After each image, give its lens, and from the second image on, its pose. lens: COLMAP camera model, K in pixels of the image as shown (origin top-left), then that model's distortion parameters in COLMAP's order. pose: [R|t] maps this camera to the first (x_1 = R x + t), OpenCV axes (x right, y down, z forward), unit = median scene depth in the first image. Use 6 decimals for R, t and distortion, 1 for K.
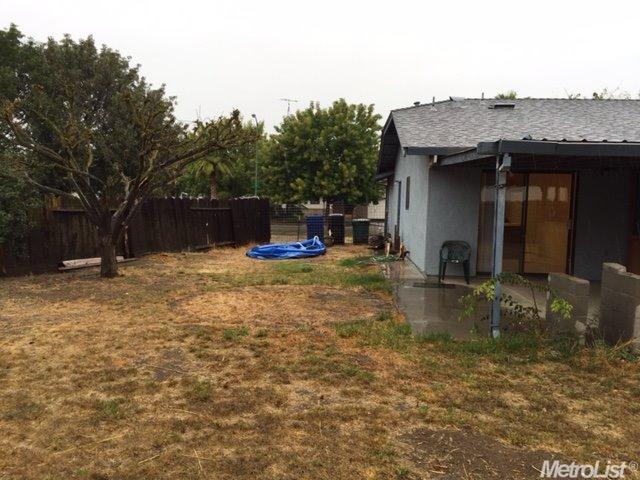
lens RADIAL K [[545.4, 0, 317.9], [0, 545.4, 240.6], [0, 0, 1]] dist [0.083364, -0.104554]
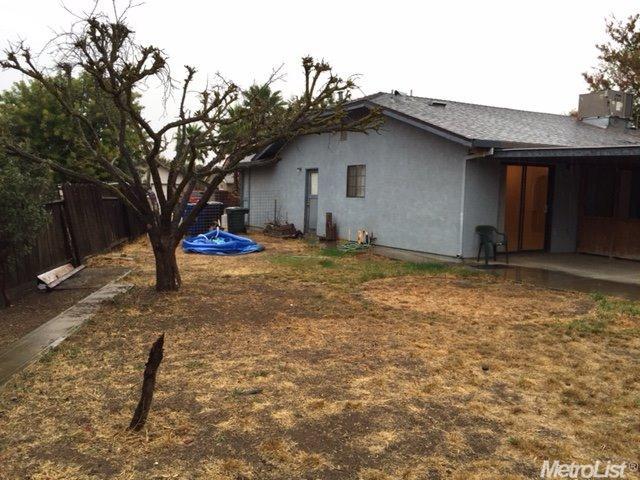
lens RADIAL K [[545.4, 0, 317.9], [0, 545.4, 240.6], [0, 0, 1]] dist [0.083364, -0.104554]
pose [[0.832518, -0.053003, 0.551457, -0.545536], [0.038610, 0.998543, 0.037687, -0.020051], [-0.552652, -0.010083, 0.833351, 0.215062]]
